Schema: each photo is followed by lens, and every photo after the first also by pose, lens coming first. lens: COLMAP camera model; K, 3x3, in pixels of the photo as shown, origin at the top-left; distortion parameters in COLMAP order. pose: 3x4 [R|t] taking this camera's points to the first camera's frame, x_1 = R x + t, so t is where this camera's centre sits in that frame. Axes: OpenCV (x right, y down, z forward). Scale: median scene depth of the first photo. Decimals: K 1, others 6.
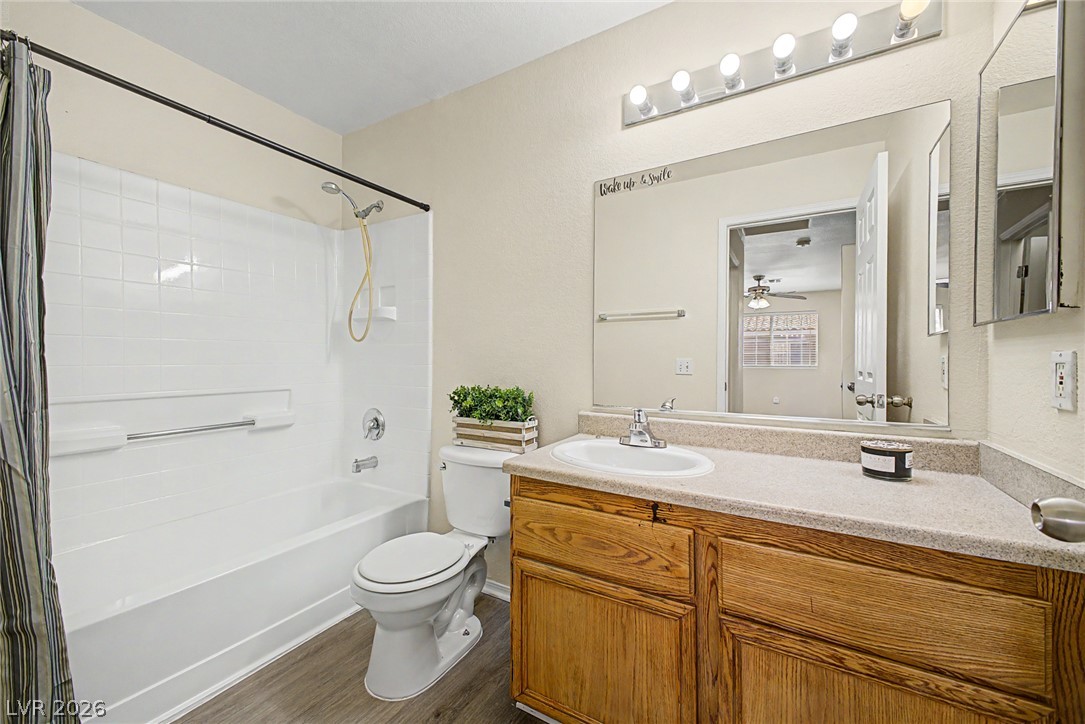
lens RADIAL K [[412.2, 0, 542.5], [0, 412.2, 362.0], [0, 0, 1]] dist [0.041444, 0.000030]
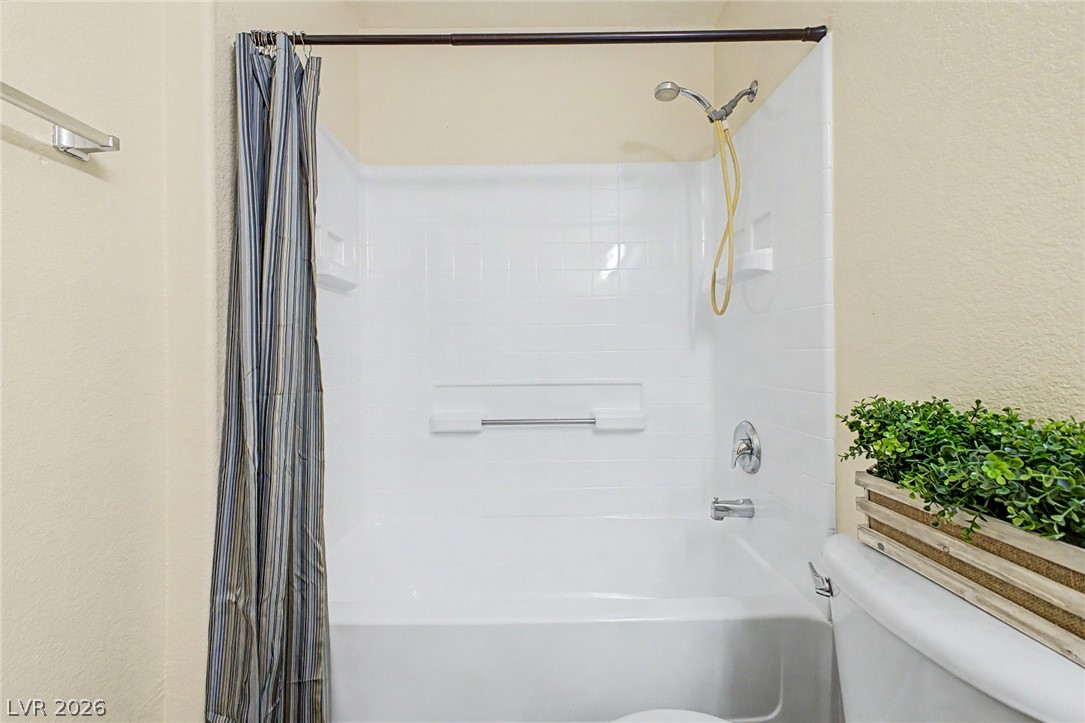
lens RADIAL K [[442.5, 0, 541.5], [0, 442.5, 347.4], [0, 0, 1]] dist [0.011590, -0.000176]
pose [[0.519549, -0.019144, -0.854226, 0.000220], [0.006930, 0.999810, -0.018192, 0.015555], [0.854413, 0.003532, 0.519583, 0.502742]]
